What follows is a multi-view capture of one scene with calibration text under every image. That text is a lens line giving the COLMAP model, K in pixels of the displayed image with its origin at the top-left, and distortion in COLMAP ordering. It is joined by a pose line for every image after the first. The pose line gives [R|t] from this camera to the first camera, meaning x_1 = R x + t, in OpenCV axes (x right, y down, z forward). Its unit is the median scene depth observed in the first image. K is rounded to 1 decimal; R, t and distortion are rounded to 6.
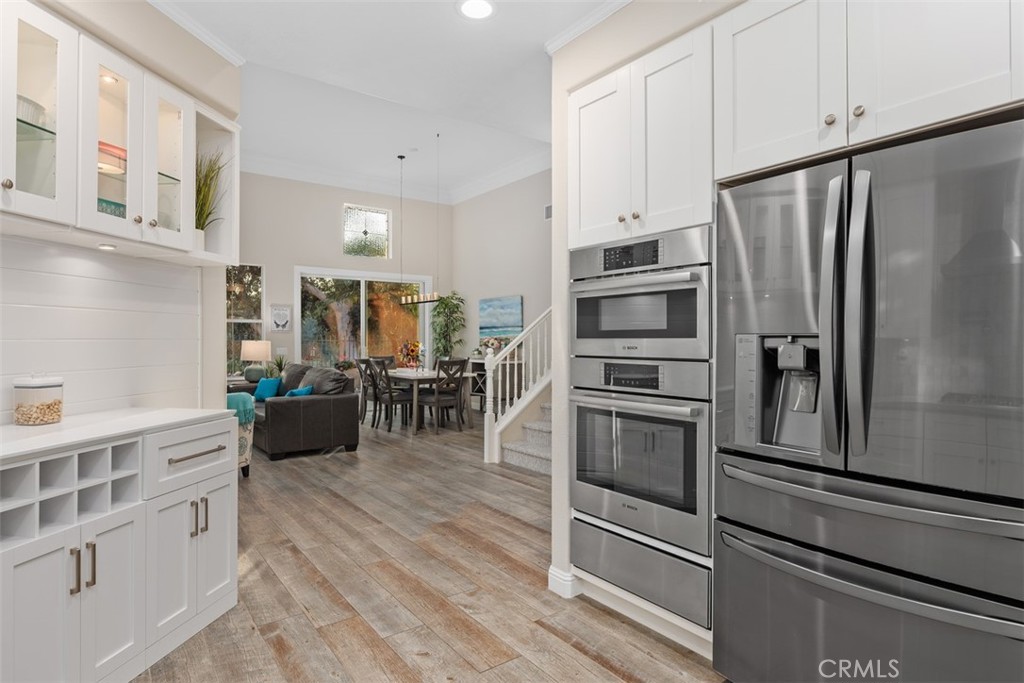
lens RADIAL K [[556.4, 0, 510.9], [0, 556.4, 339.7], [0, 0, 1]] dist [0.004070, 0.000048]
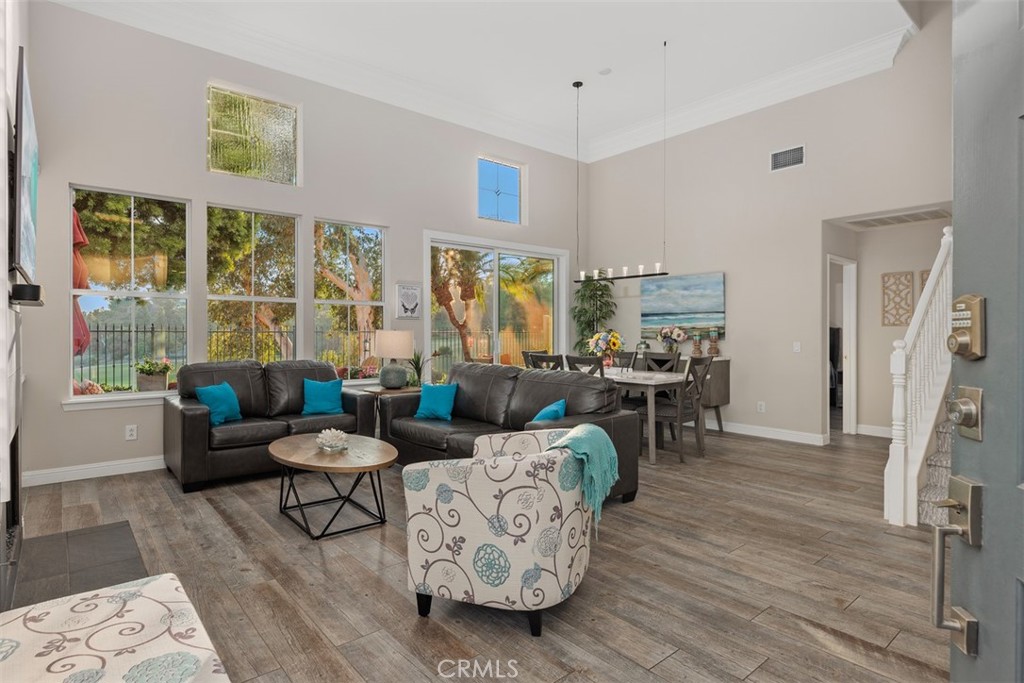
lens RADIAL K [[533.6, 0, 510.8], [0, 533.6, 336.4], [0, 0, 1]] dist [-0.000516, 0.000095]
pose [[0.997643, 0.000252, 0.068614, -0.303602], [-0.000613, 0.999986, 0.005231, 0.005795], [-0.068612, -0.005261, 0.997630, 0.264258]]
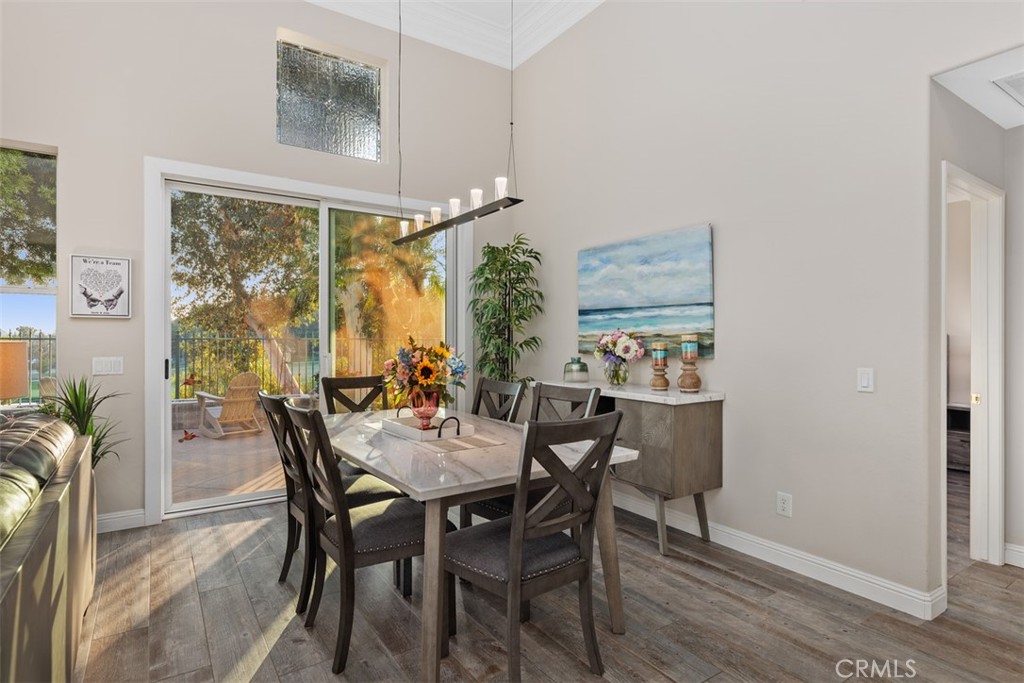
lens RADIAL K [[533.6, 0, 511.0], [0, 533.6, 340.3], [0, 0, 1]] dist [-0.000516, 0.000095]
pose [[0.999197, 0.002155, -0.040019, -0.097185], [-0.002019, 0.999992, 0.003443, 0.000494], [0.040026, -0.003359, 0.999193, 0.583455]]
